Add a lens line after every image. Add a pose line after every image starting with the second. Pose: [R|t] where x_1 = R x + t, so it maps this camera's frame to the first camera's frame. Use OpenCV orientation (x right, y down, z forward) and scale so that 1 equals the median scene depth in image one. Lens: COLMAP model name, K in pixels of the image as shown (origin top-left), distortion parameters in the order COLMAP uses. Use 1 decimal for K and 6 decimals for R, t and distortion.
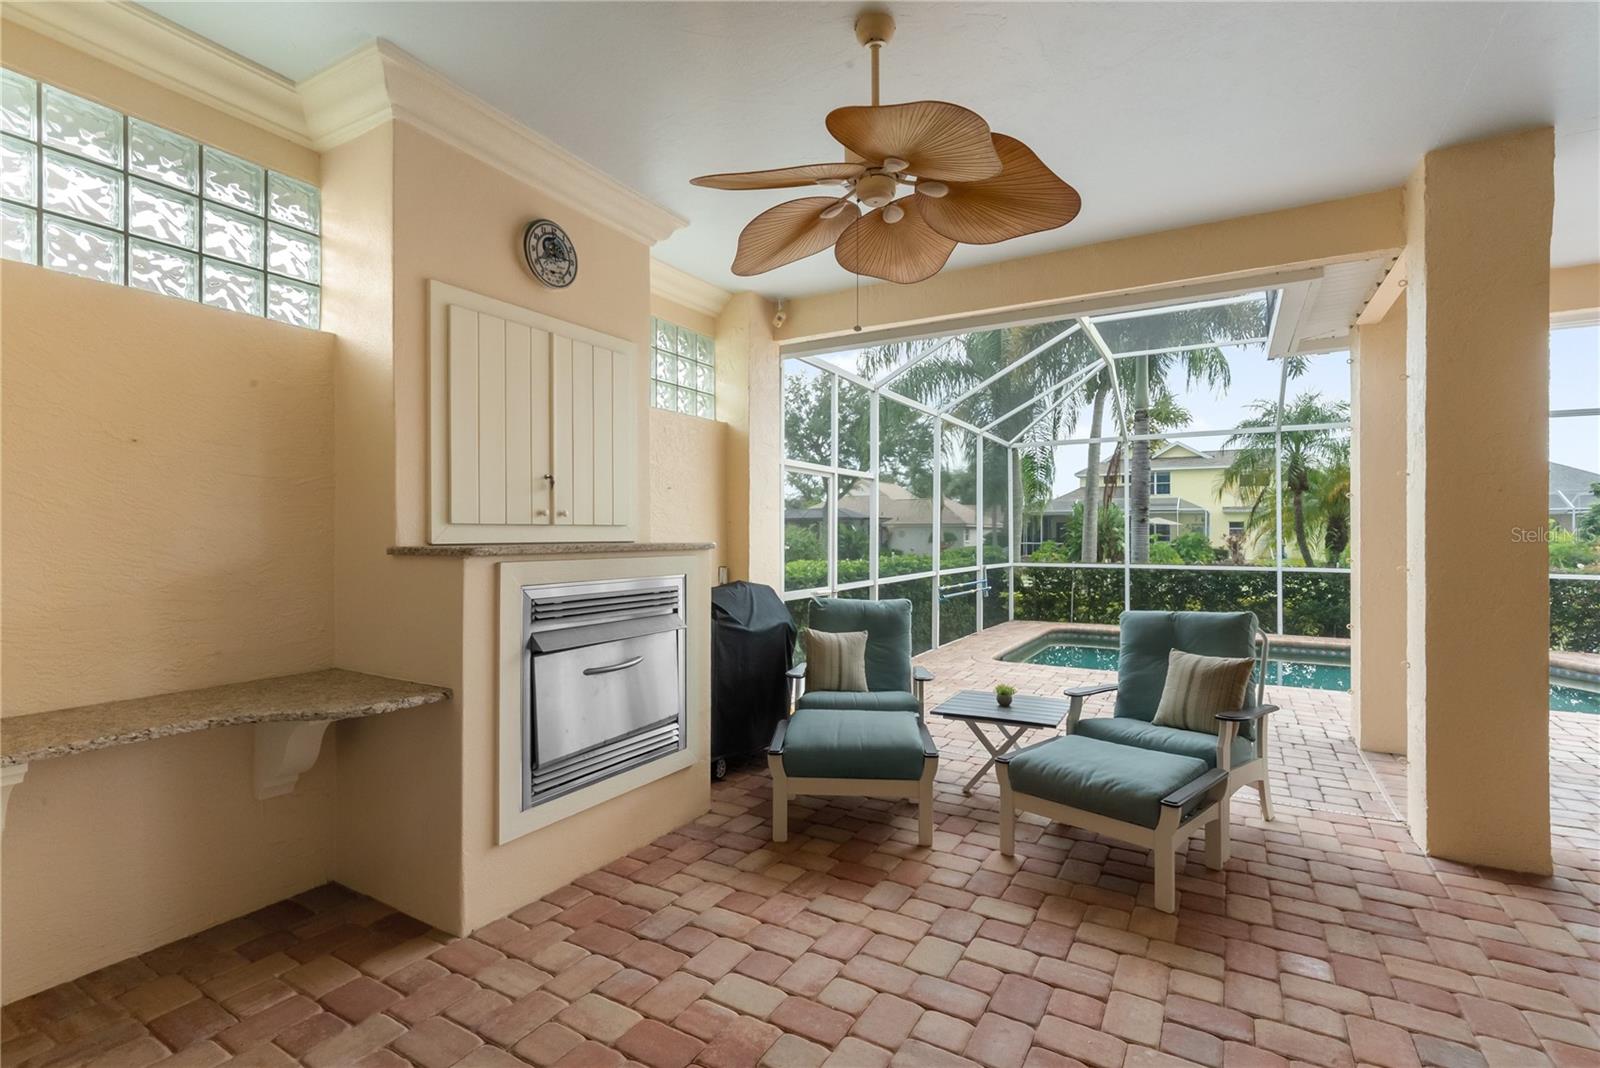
lens RADIAL K [[711.4, 0, 800.0], [0, 711.4, 534.0], [0, 0, 1]] dist [0.011524, 0.000239]
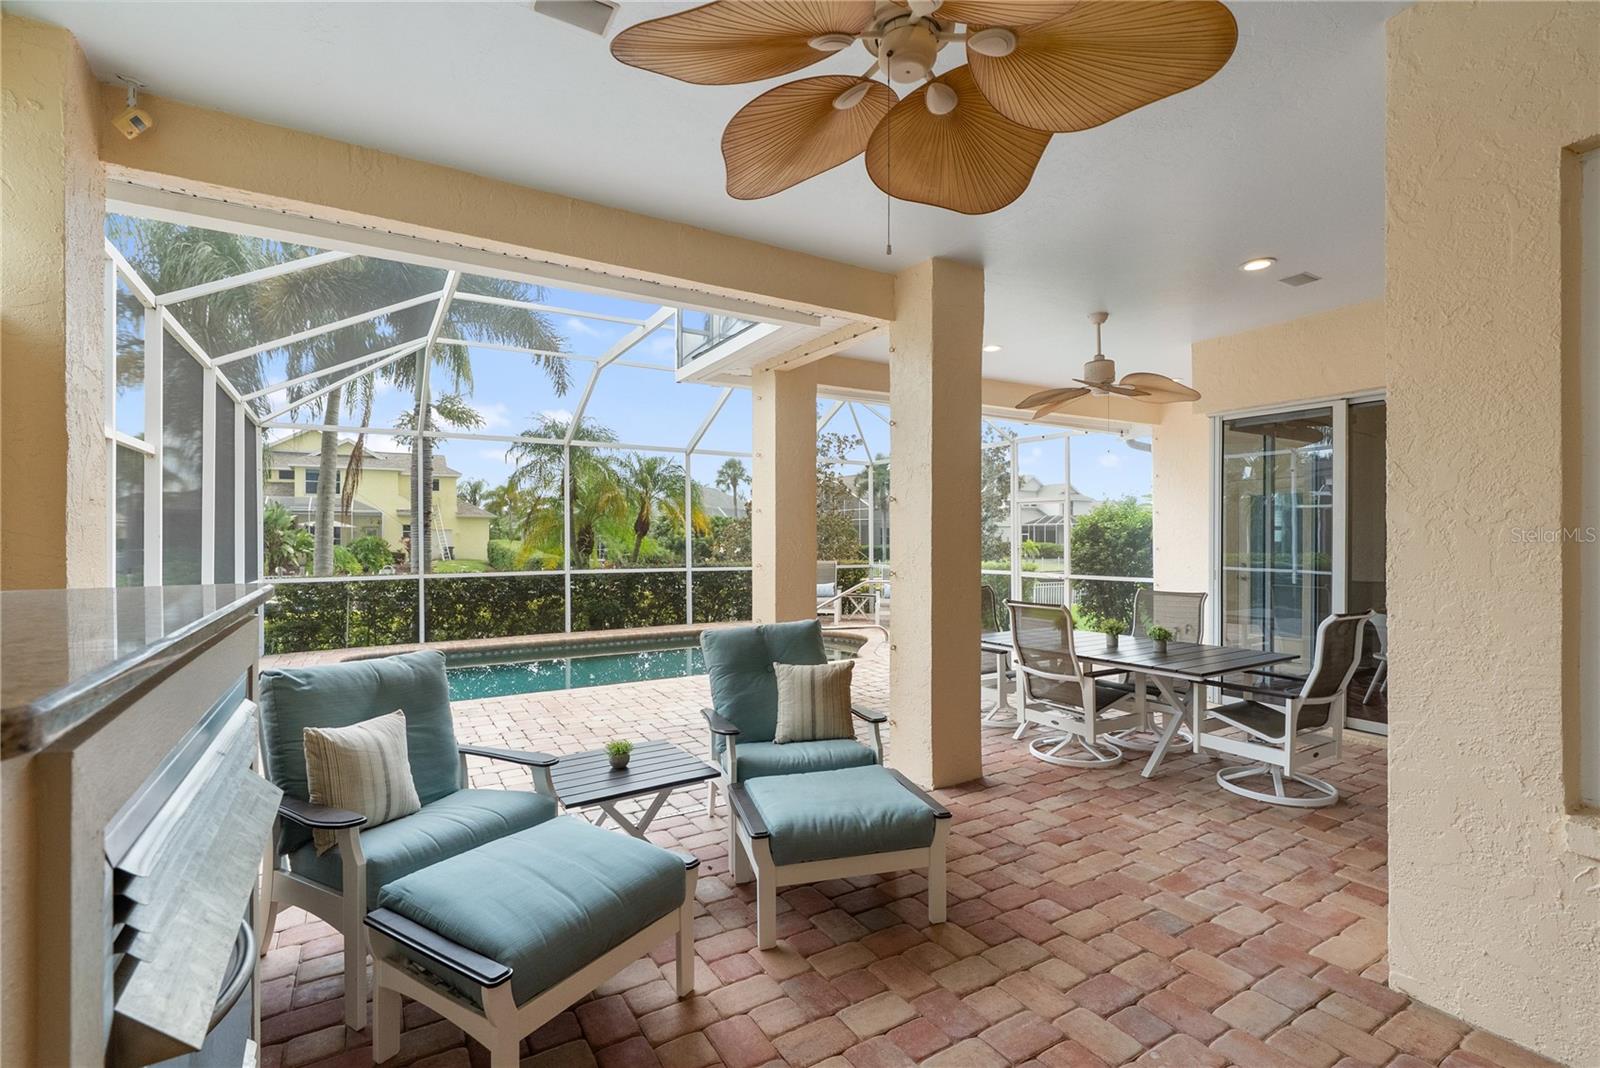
lens RADIAL K [[724.2, 0, 816.6], [0, 724.2, 536.6], [0, 0, 1]] dist [-0.000876, 0.000146]
pose [[0.479028, 0.000013, 0.877799, -0.350165], [0.000027, 1.000000, -0.000029, -0.016131], [-0.877799, 0.000038, 0.479028, 0.482508]]
